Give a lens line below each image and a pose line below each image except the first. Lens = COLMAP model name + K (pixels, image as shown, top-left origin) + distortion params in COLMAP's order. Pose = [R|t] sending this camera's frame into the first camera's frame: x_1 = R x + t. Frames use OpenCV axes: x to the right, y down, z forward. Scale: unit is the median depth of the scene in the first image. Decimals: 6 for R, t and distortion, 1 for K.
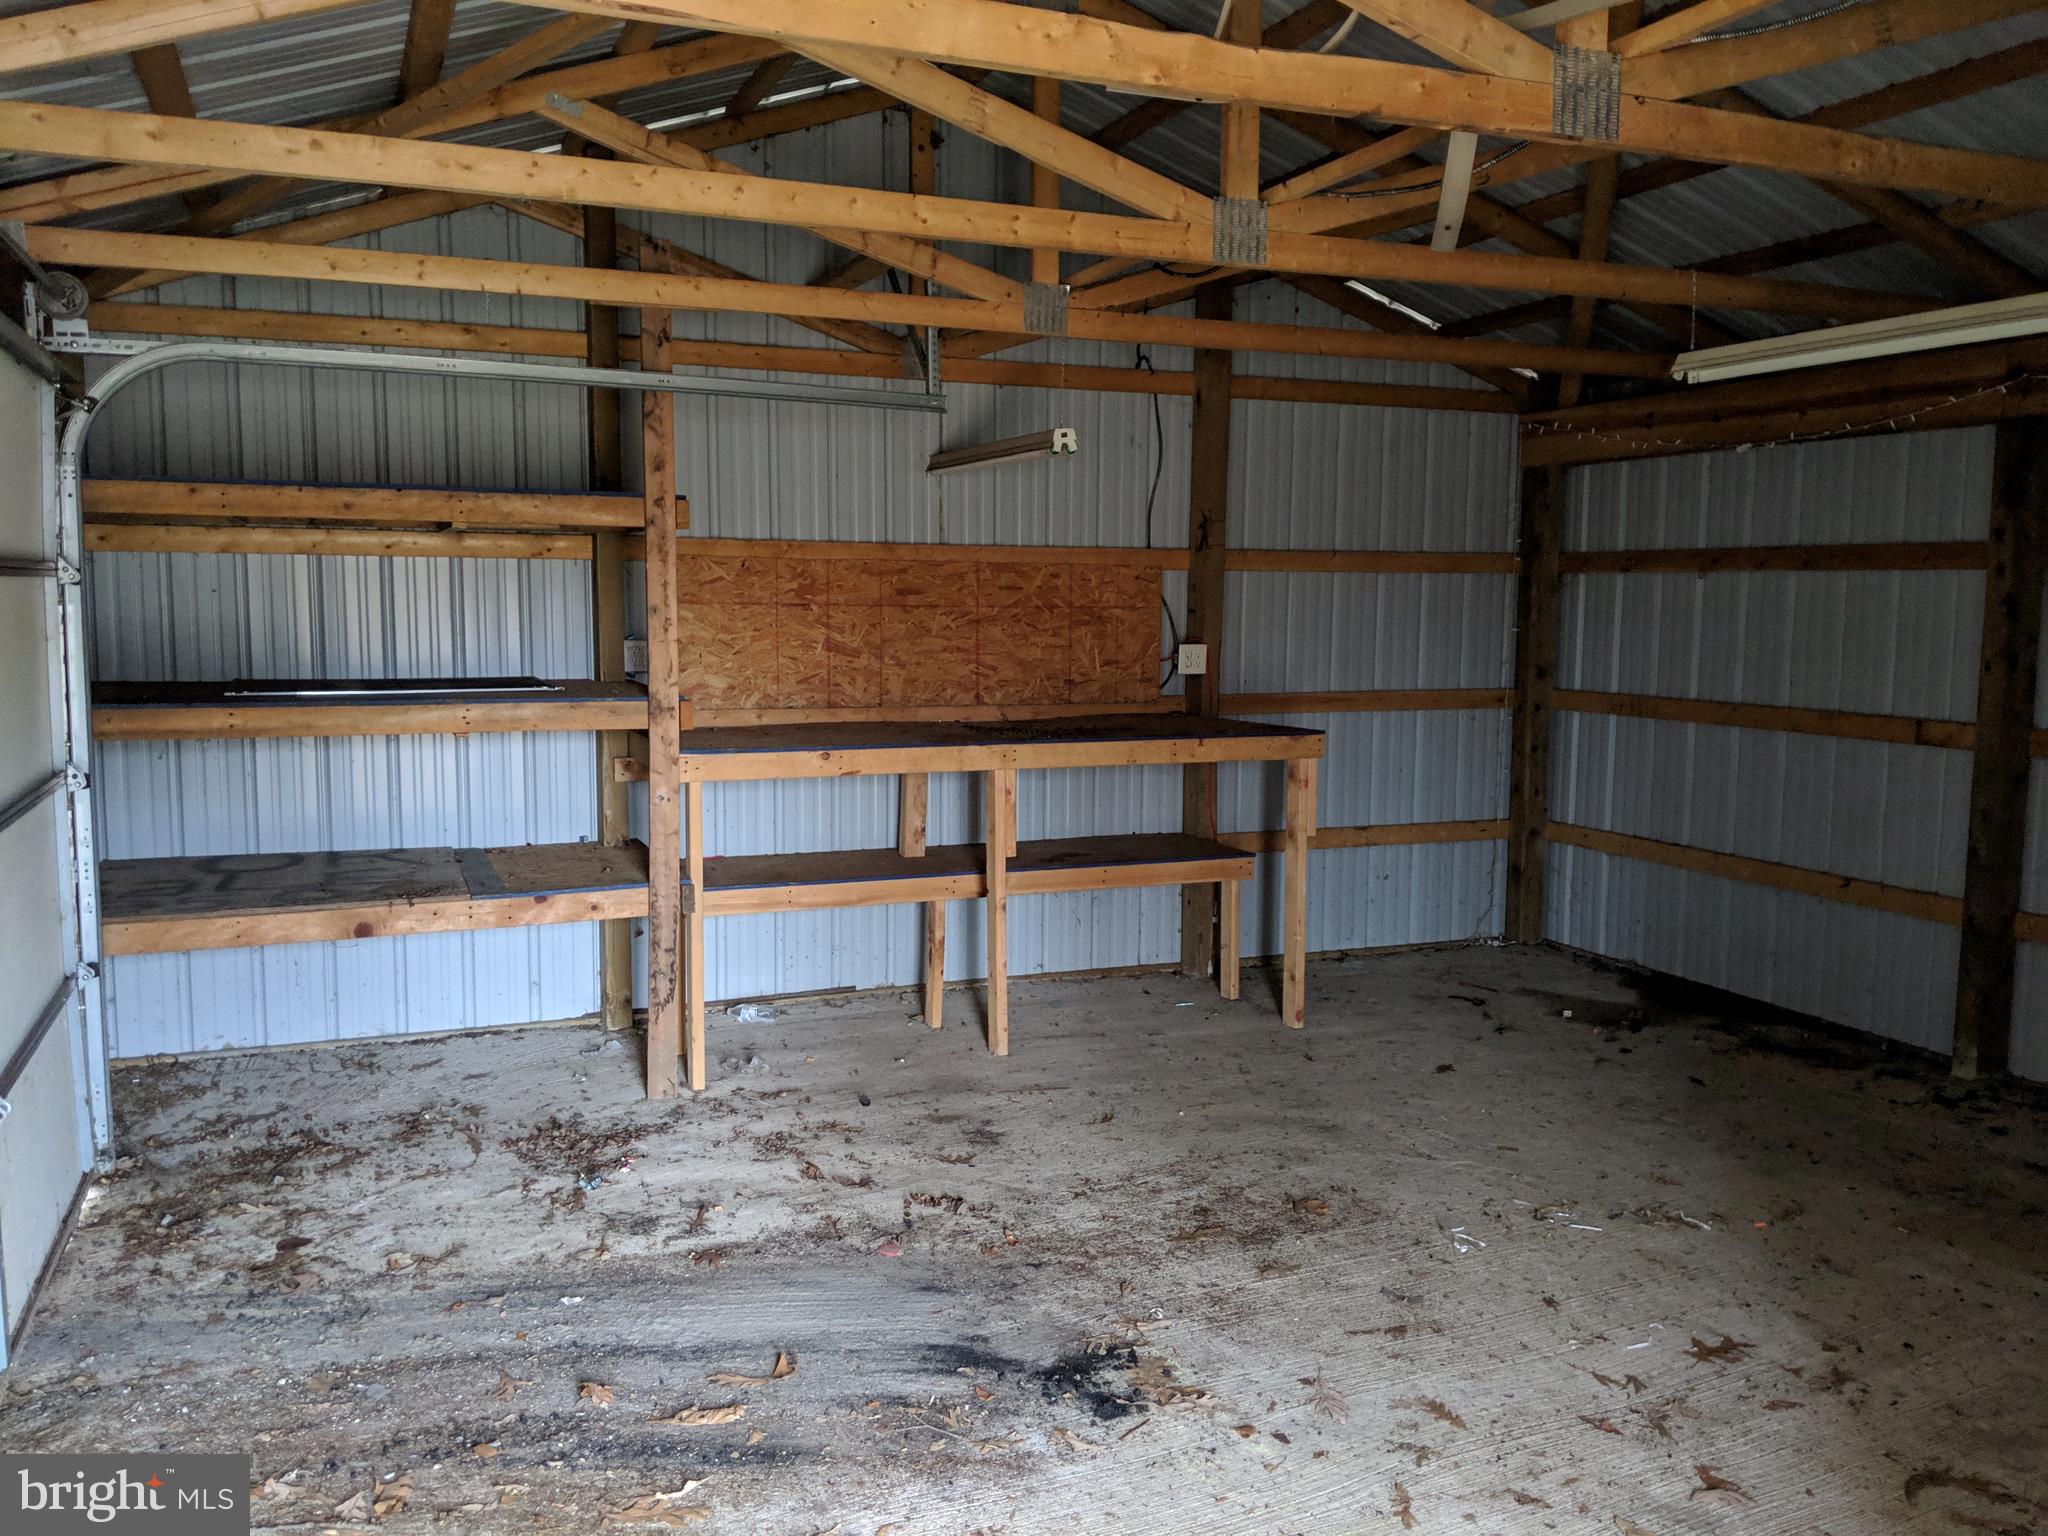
lens RADIAL K [[1627.4, 0, 1026.5], [0, 1627.4, 780.1], [0, 0, 1]] dist [0.108144, -0.181745]
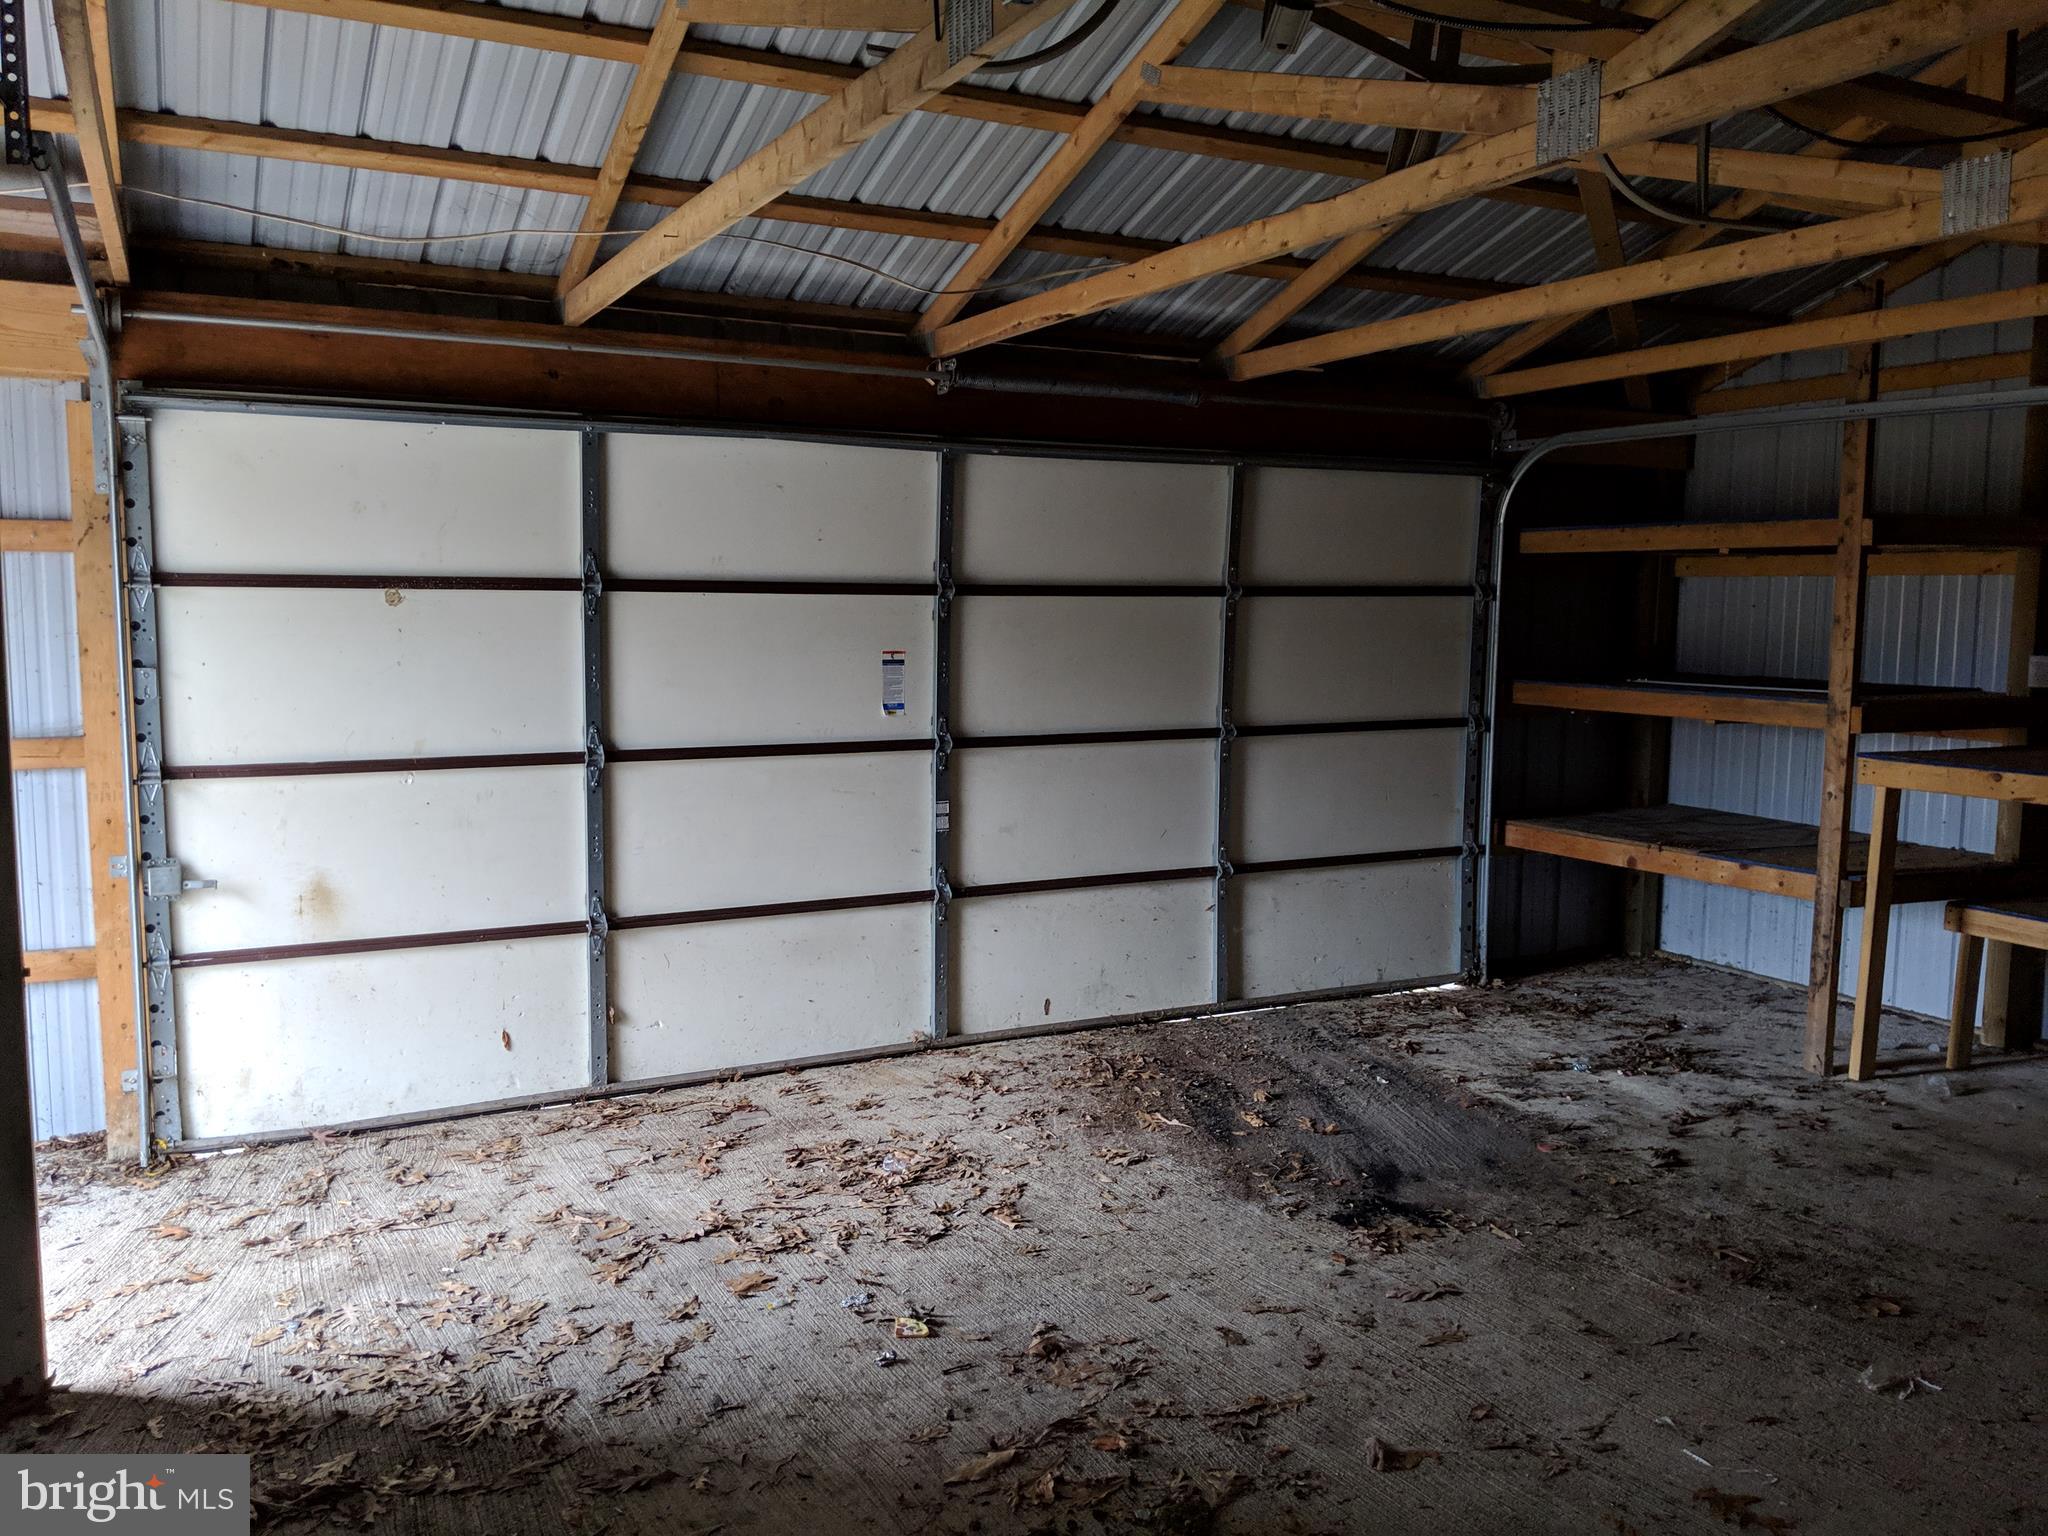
lens RADIAL K [[1627.4, 0, 1026.5], [0, 1627.4, 780.1], [0, 0, 1]] dist [0.108144, -0.181745]
pose [[0.094734, 0.103788, -0.990078, 0.965296], [-0.124478, 0.987980, 0.091657, -0.038891], [0.987690, 0.114560, 0.106515, 0.428534]]
